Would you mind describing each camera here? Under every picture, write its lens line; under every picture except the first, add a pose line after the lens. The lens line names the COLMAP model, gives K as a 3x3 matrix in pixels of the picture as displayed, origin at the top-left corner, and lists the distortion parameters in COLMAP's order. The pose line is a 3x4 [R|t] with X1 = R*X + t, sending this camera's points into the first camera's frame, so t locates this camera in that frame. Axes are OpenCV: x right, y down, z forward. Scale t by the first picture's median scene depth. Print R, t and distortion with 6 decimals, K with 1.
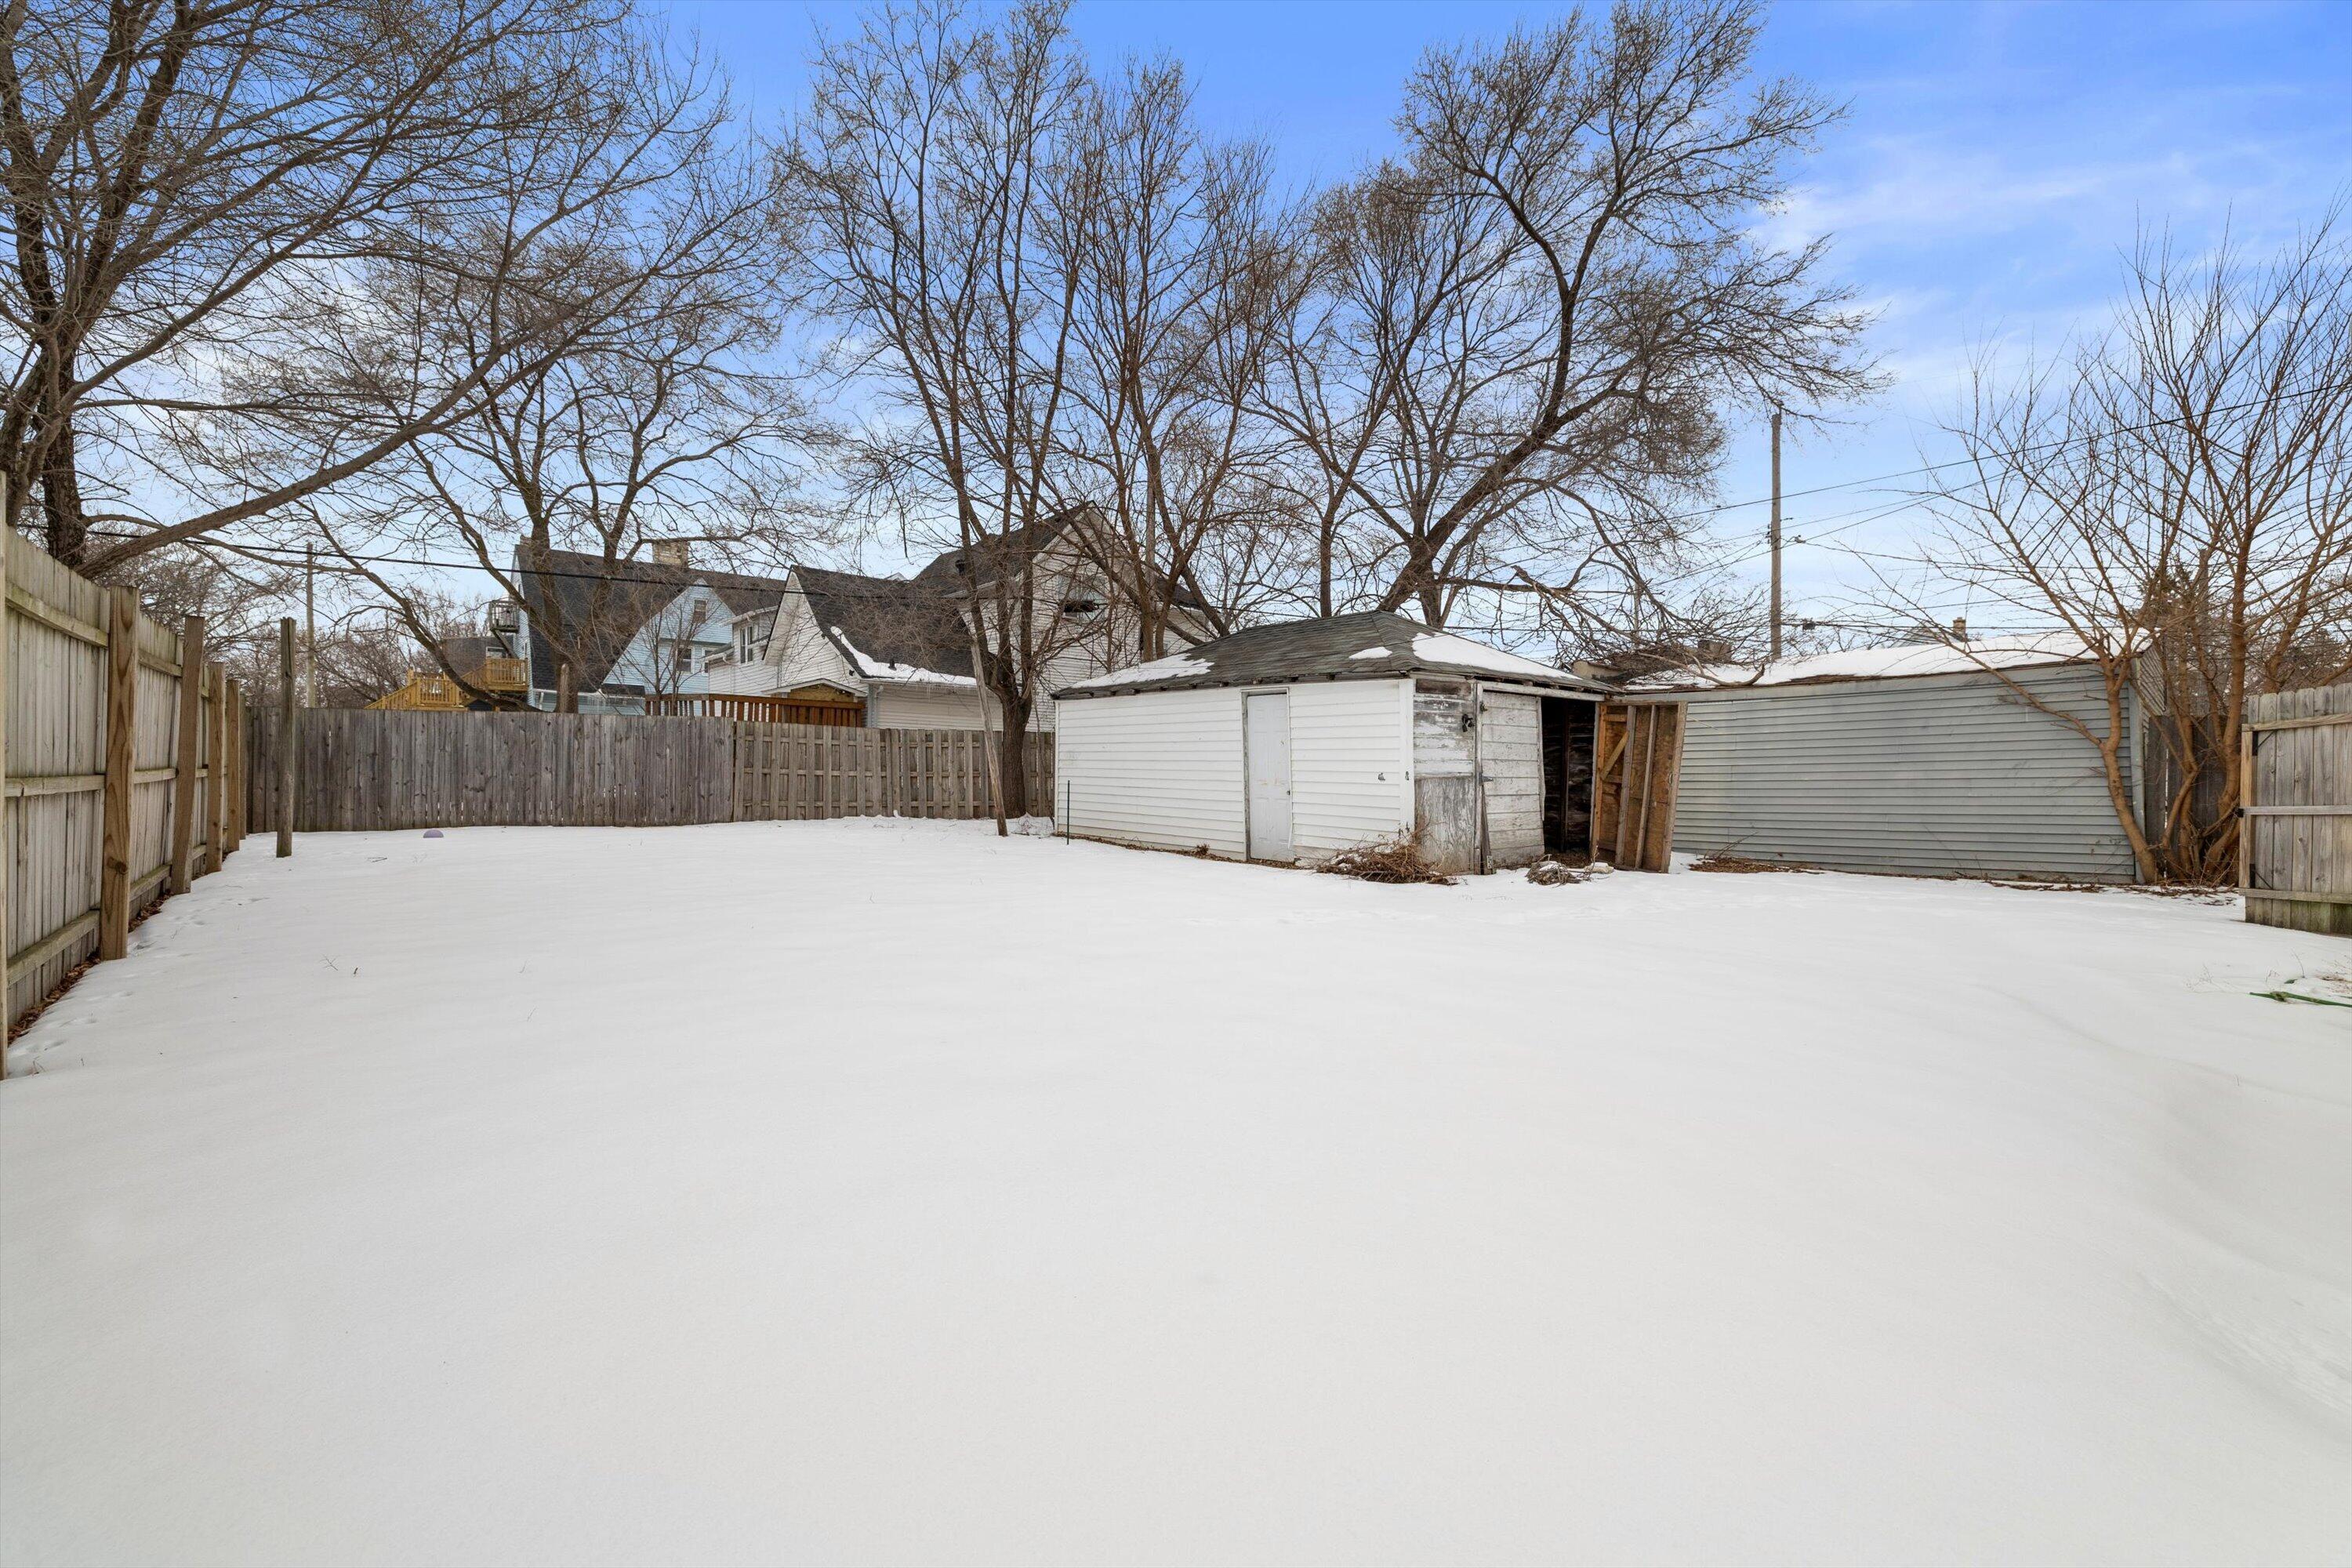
lens RADIAL K [[1005.3, 0, 1166.9], [0, 1005.3, 772.0], [0, 0, 1]] dist [0.000911, -0.000758]
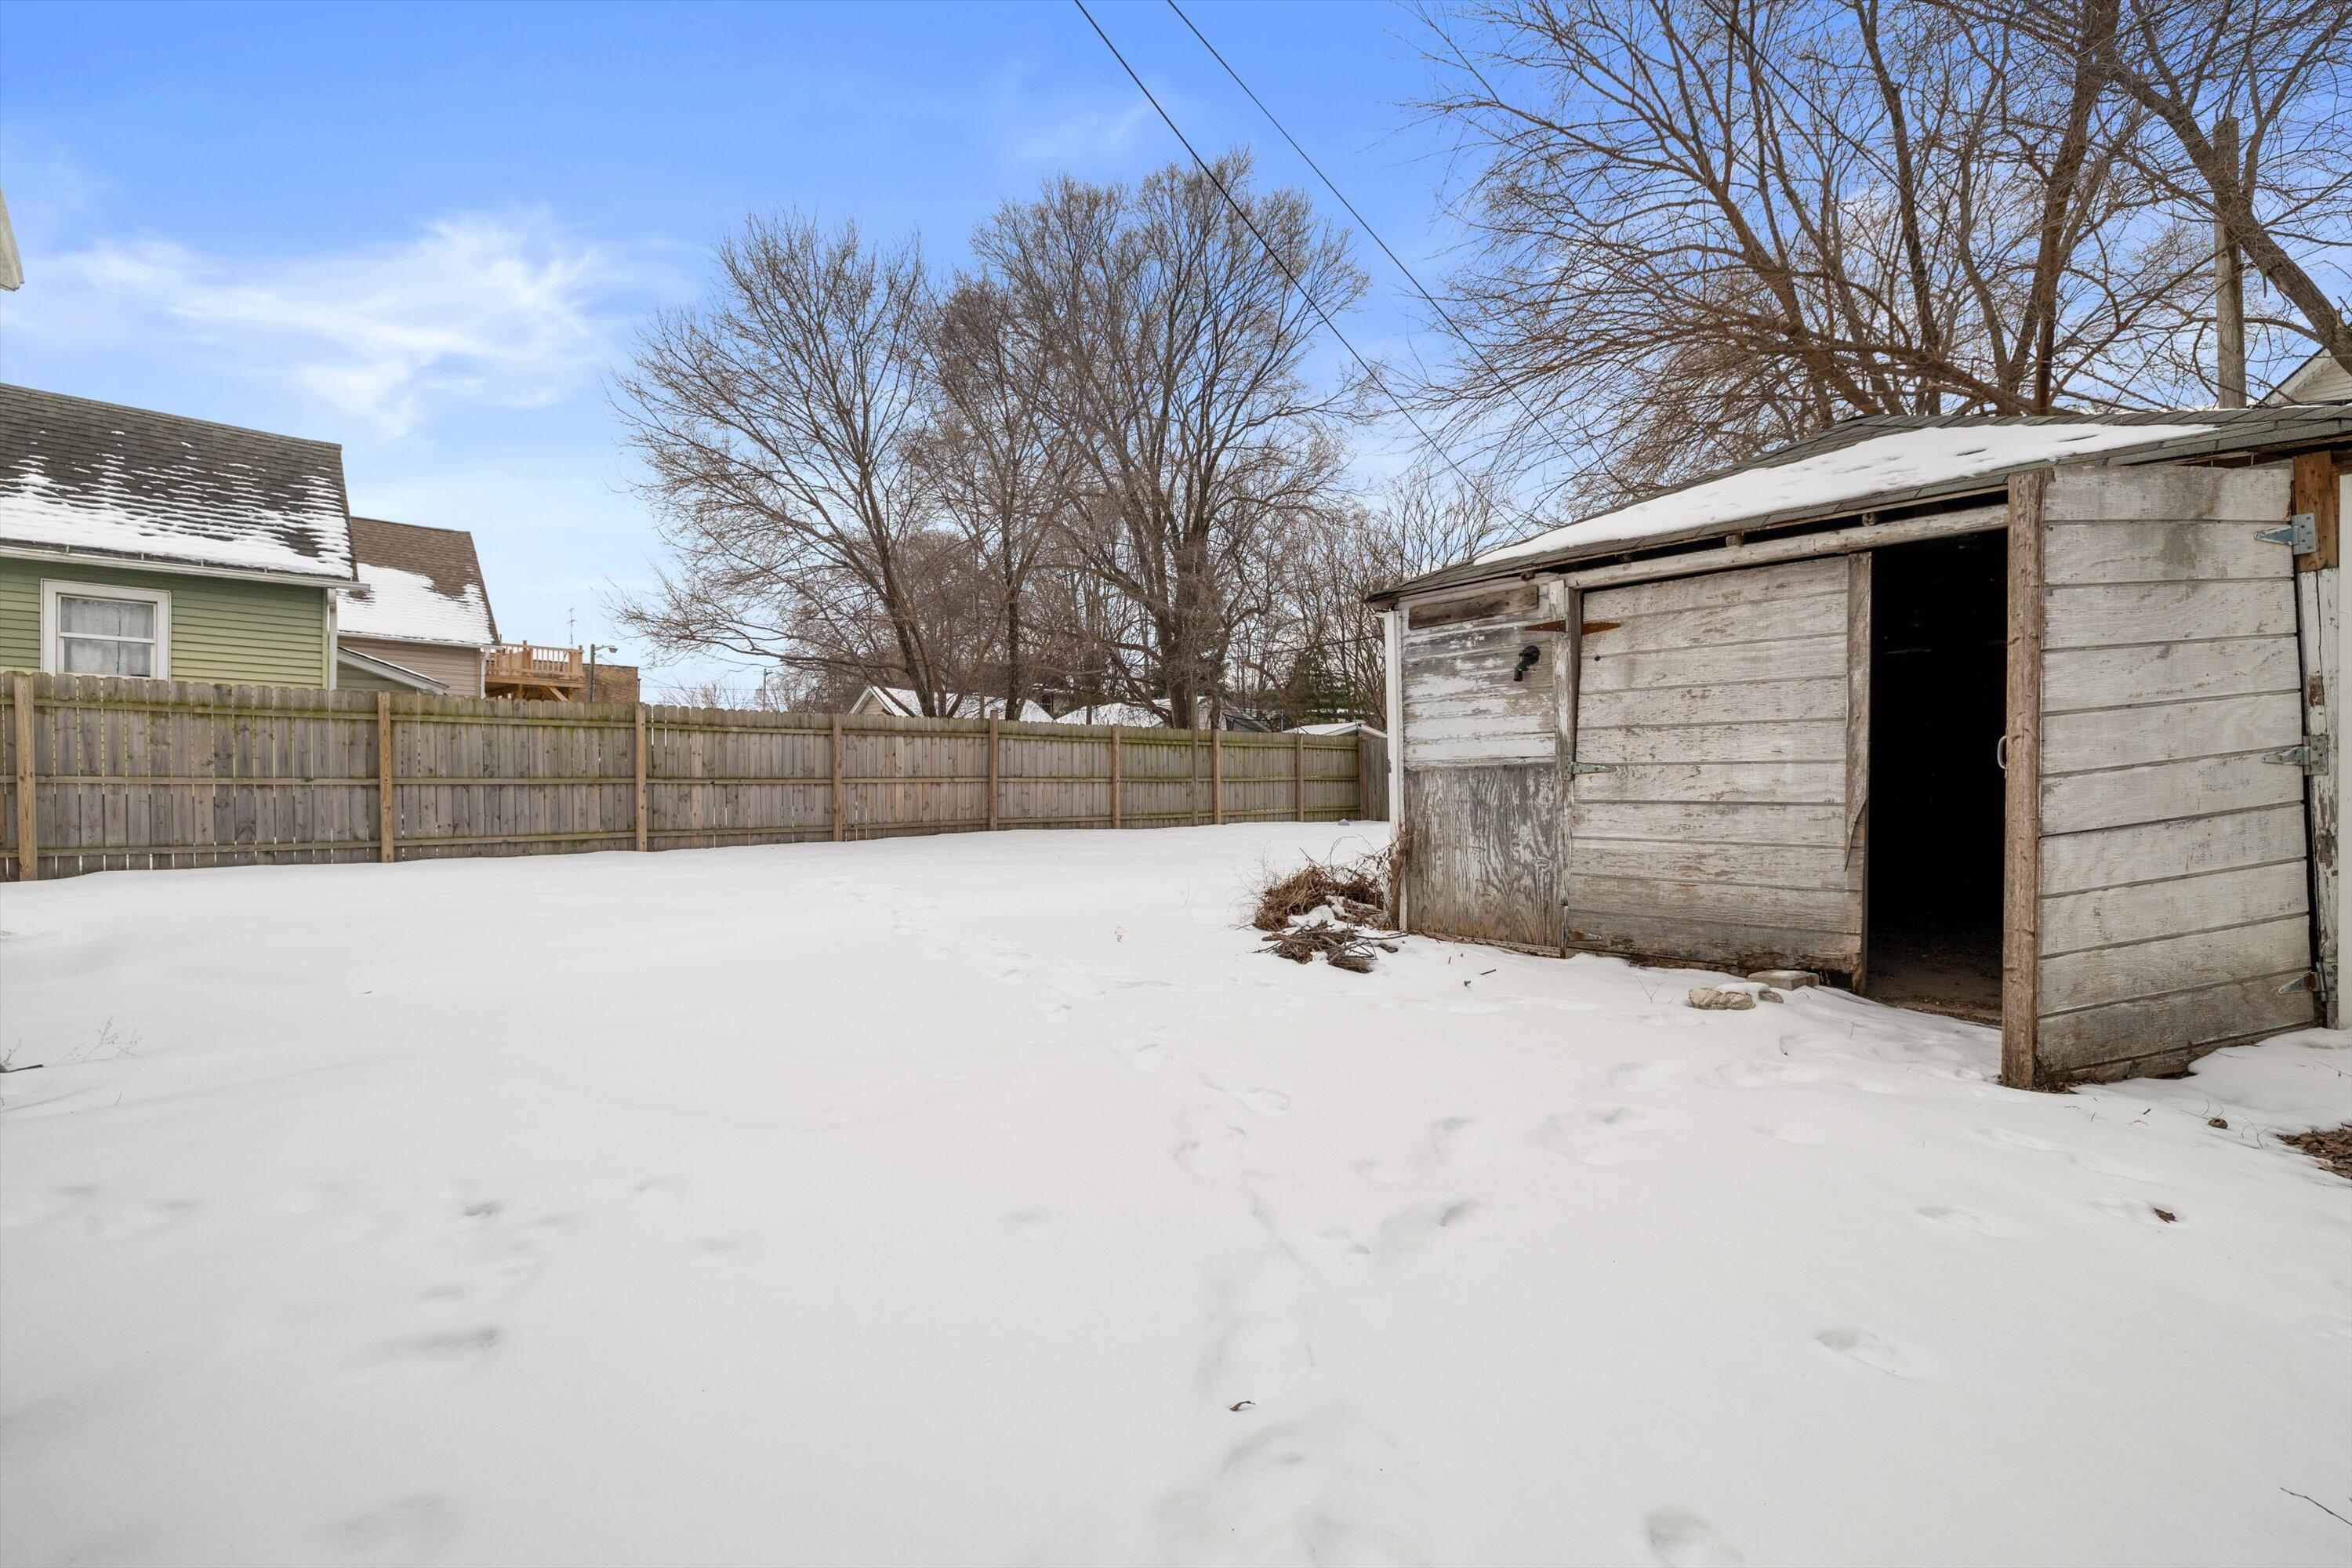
lens RADIAL K [[1005.3, 0, 1175.2], [0, 1005.3, 789.6], [0, 0, 1]] dist [0.000911, -0.000758]
pose [[0.054831, -0.001512, -0.998495, 0.713992], [0.003946, 0.999991, -0.001298, 0.015566], [0.998488, -0.003869, 0.054836, 0.687531]]
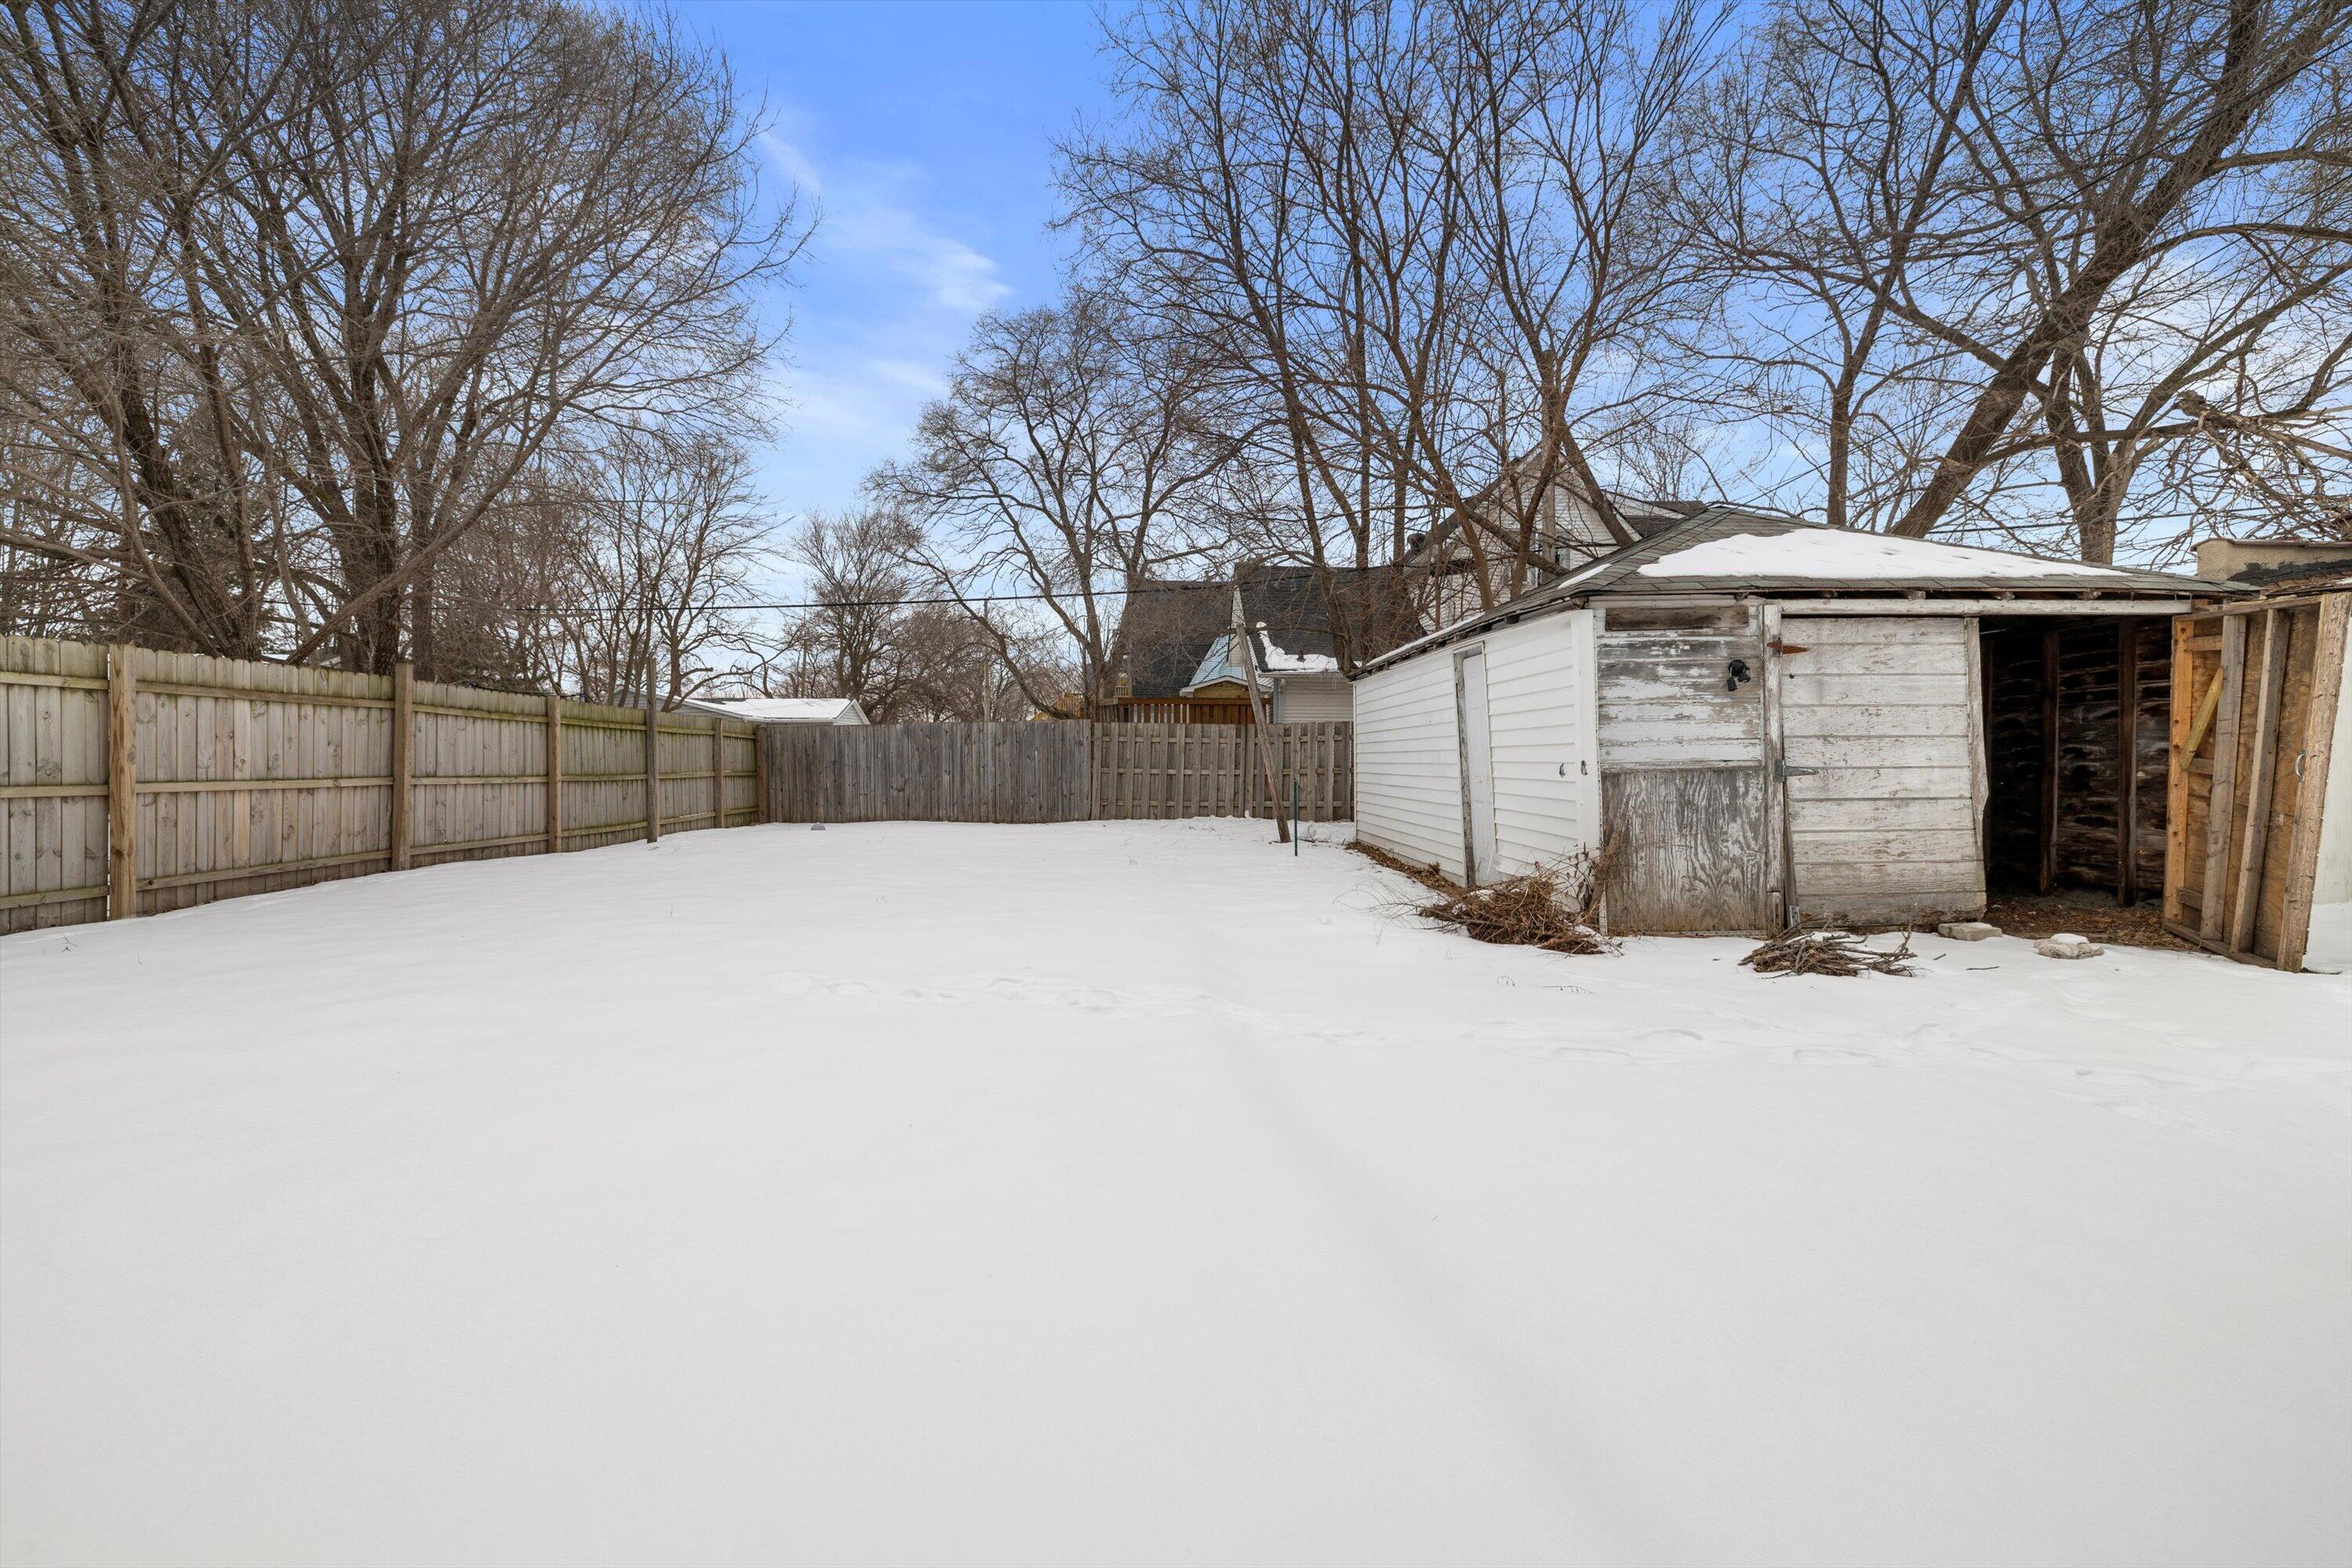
lens RADIAL K [[1005.3, 0, 1179.4], [0, 1005.3, 776.3], [0, 0, 1]] dist [0.000911, -0.000758]
pose [[0.794419, -0.009513, -0.607295, 0.344702], [0.014662, 0.999886, 0.003516, 0.002578], [0.607193, -0.011697, 0.794469, 0.298020]]
